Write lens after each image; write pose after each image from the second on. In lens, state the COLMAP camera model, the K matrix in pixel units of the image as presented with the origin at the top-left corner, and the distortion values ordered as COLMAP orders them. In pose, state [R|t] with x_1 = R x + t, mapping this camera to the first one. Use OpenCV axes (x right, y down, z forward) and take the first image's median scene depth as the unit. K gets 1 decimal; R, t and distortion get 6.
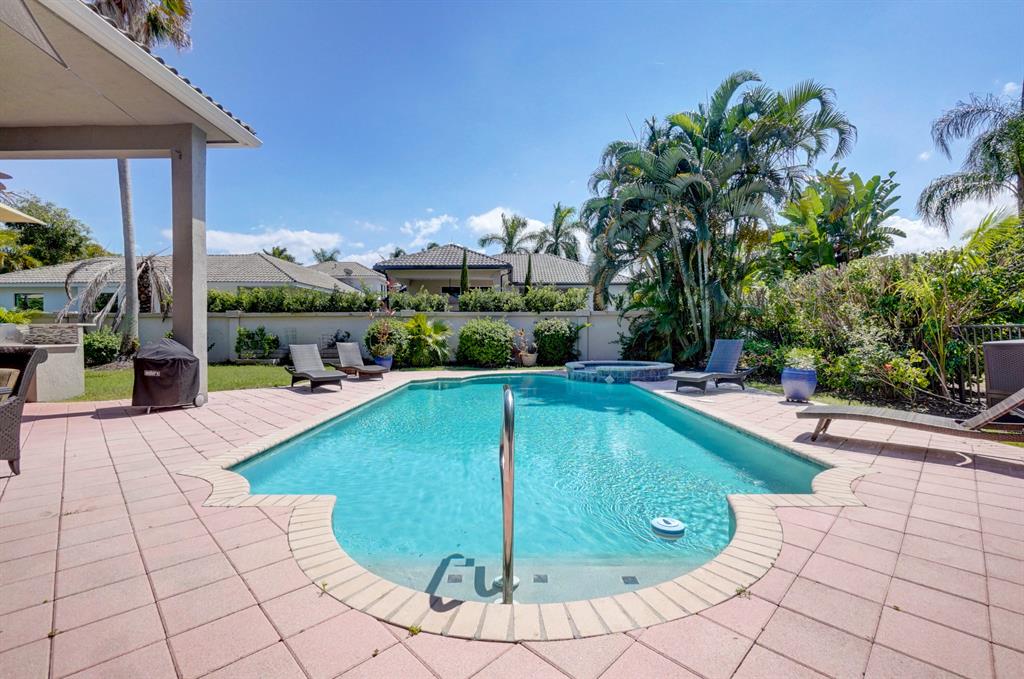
lens RADIAL K [[438.3, 0, 500.6], [0, 438.3, 337.9], [0, 0, 1]] dist [-0.002345, -0.001280]
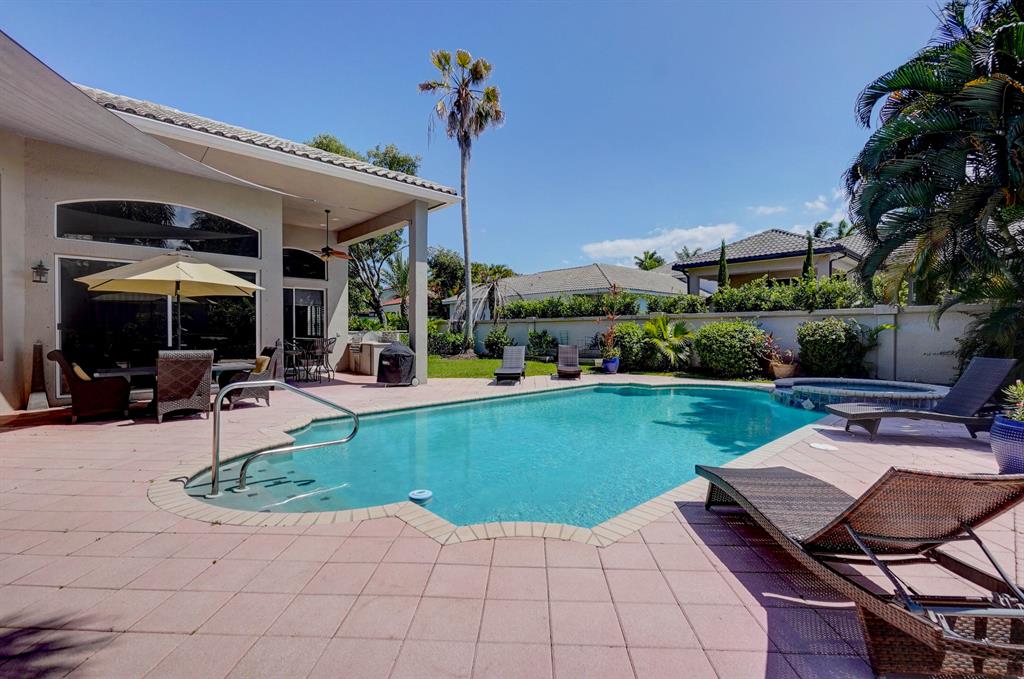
lens RADIAL K [[447.1, 0, 509.0], [0, 447.1, 336.6], [0, 0, 1]] dist [-0.002233, -0.000459]
pose [[0.685650, 0.010008, -0.727863, 0.293736], [-0.009190, 0.999945, 0.005092, -0.011961], [0.727874, 0.003198, 0.685704, 0.076732]]
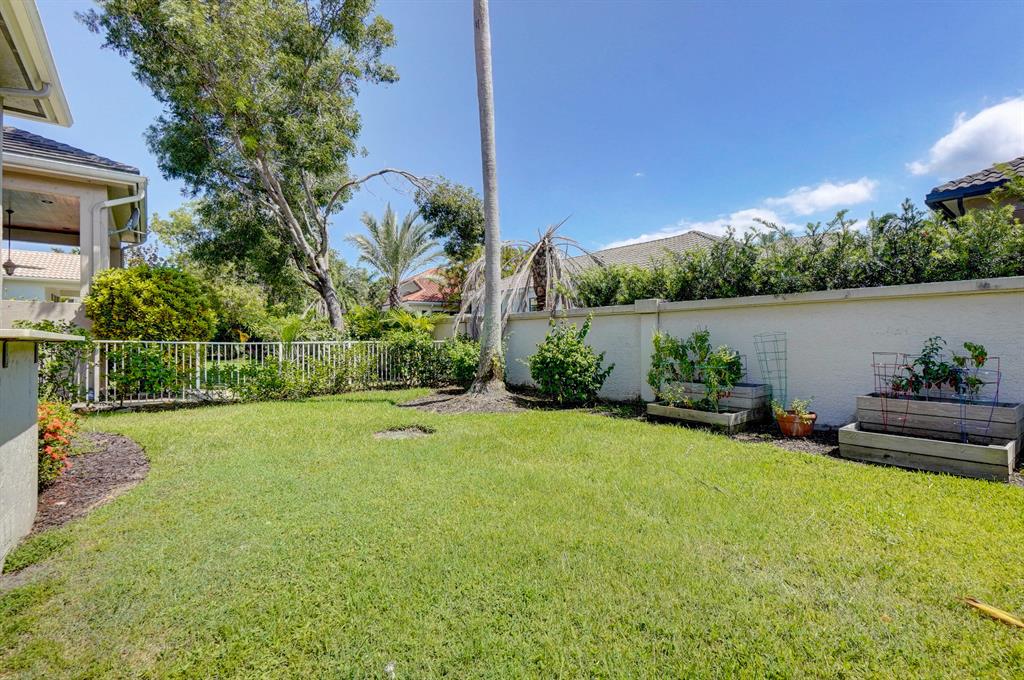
lens RADIAL K [[462.9, 0, 512.0], [0, 462.9, 340.0], [0, 0, 1]] dist [-0.000893, -0.000127]
pose [[0.639755, 0.002722, -0.768574, -0.316268], [-0.007481, 0.999968, -0.002685, -0.013934], [0.768543, 0.007468, 0.639755, 0.566557]]
